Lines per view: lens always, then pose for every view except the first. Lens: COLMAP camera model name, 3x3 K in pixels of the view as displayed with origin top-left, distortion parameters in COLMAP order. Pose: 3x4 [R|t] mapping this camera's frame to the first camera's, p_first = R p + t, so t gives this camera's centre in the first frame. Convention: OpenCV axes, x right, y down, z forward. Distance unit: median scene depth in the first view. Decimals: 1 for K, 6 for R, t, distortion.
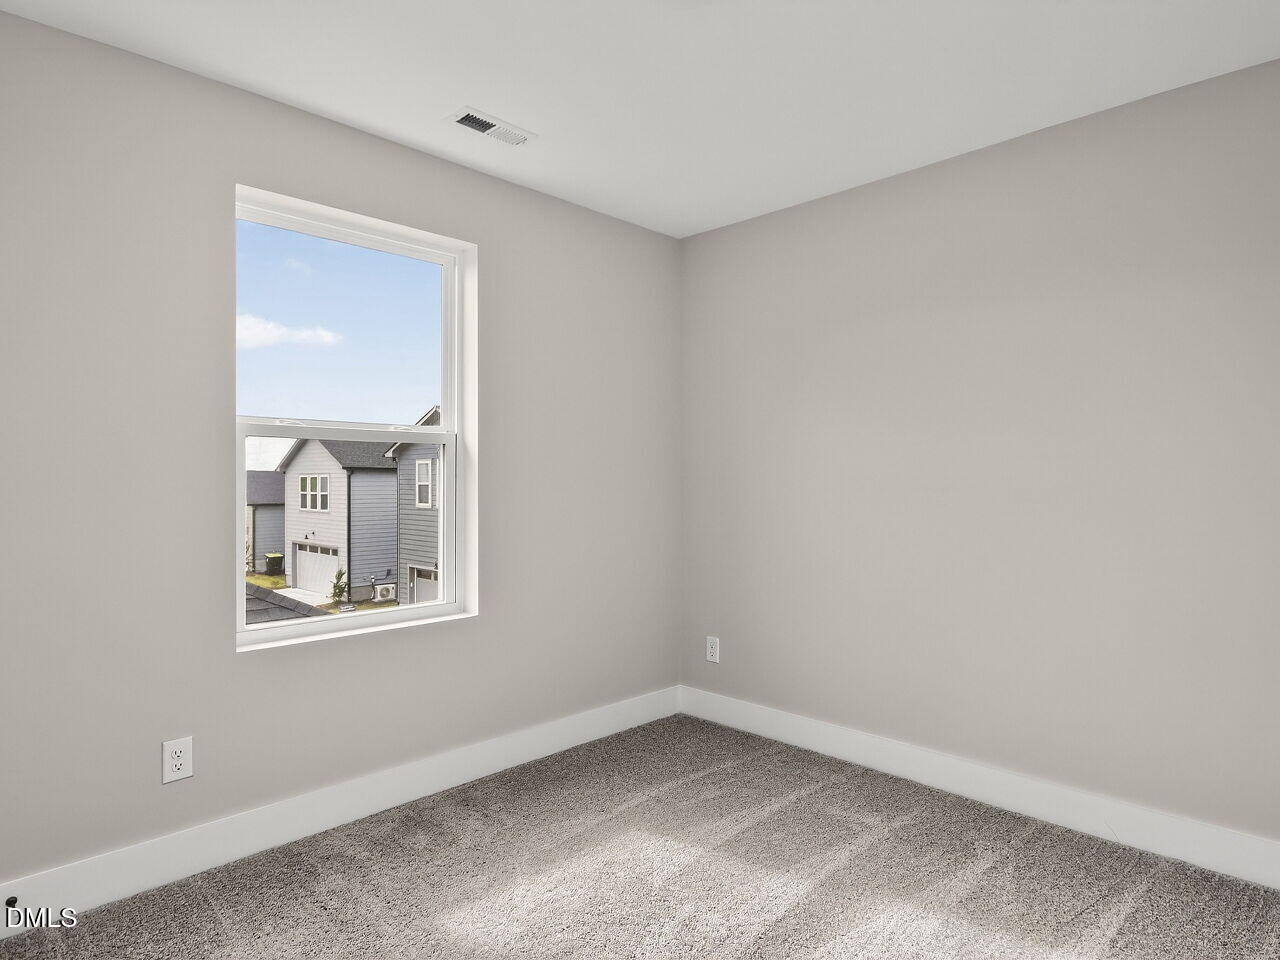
lens RADIAL K [[839.9, 0, 586.8], [0, 839.9, 454.6], [0, 0, 1]] dist [0.006281, -0.024234]
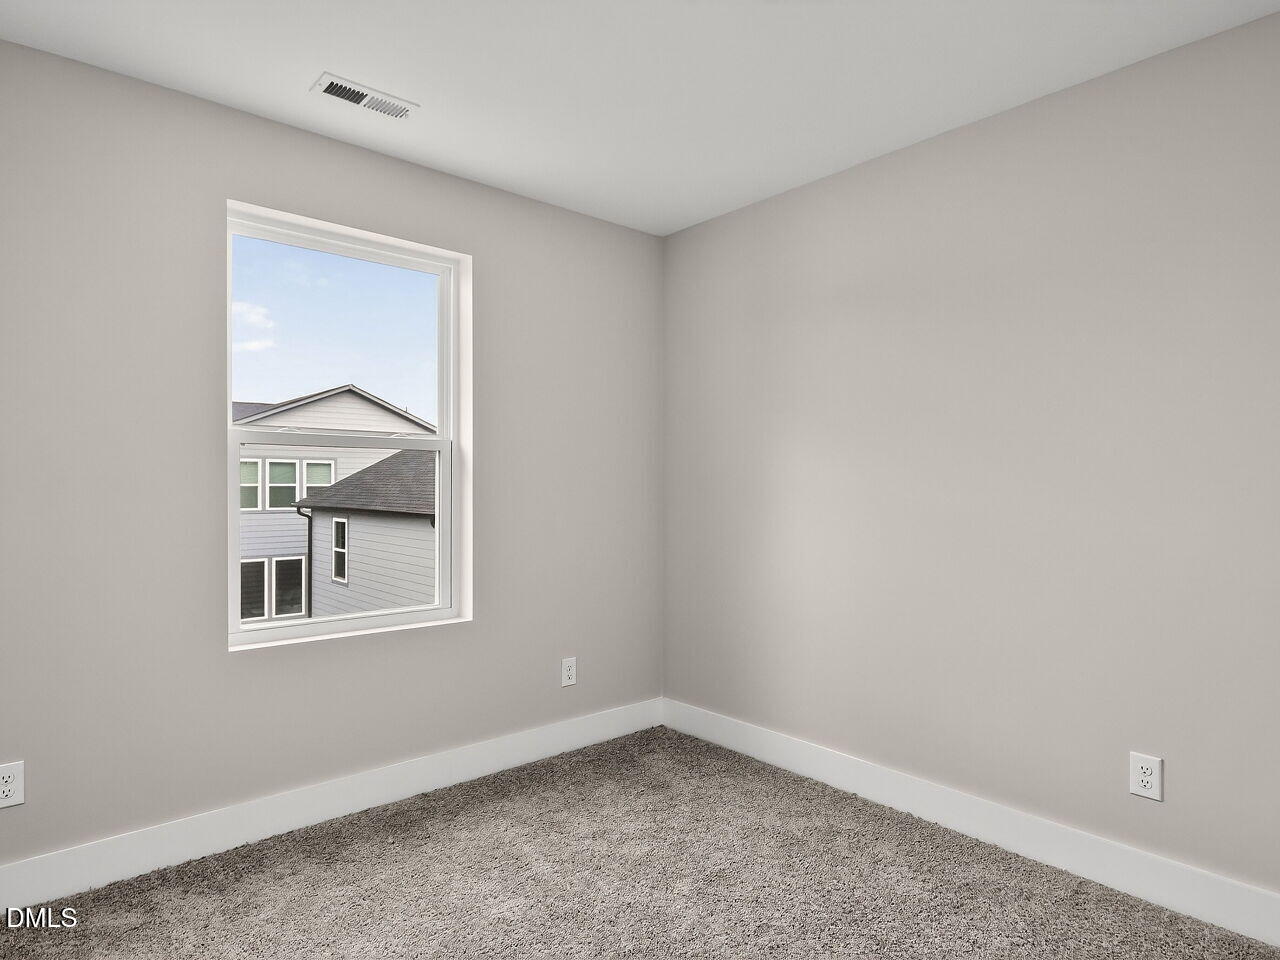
lens RADIAL K [[719.6, 0, 658.4], [0, 719.6, 477.5], [0, 0, 1]] dist [-0.080638, 0.038952]
pose [[0.997094, 0.003413, -0.076101, 0.175805], [-0.002114, 0.999851, 0.017142, 0.004322], [0.076148, -0.016931, 0.996953, 0.179396]]
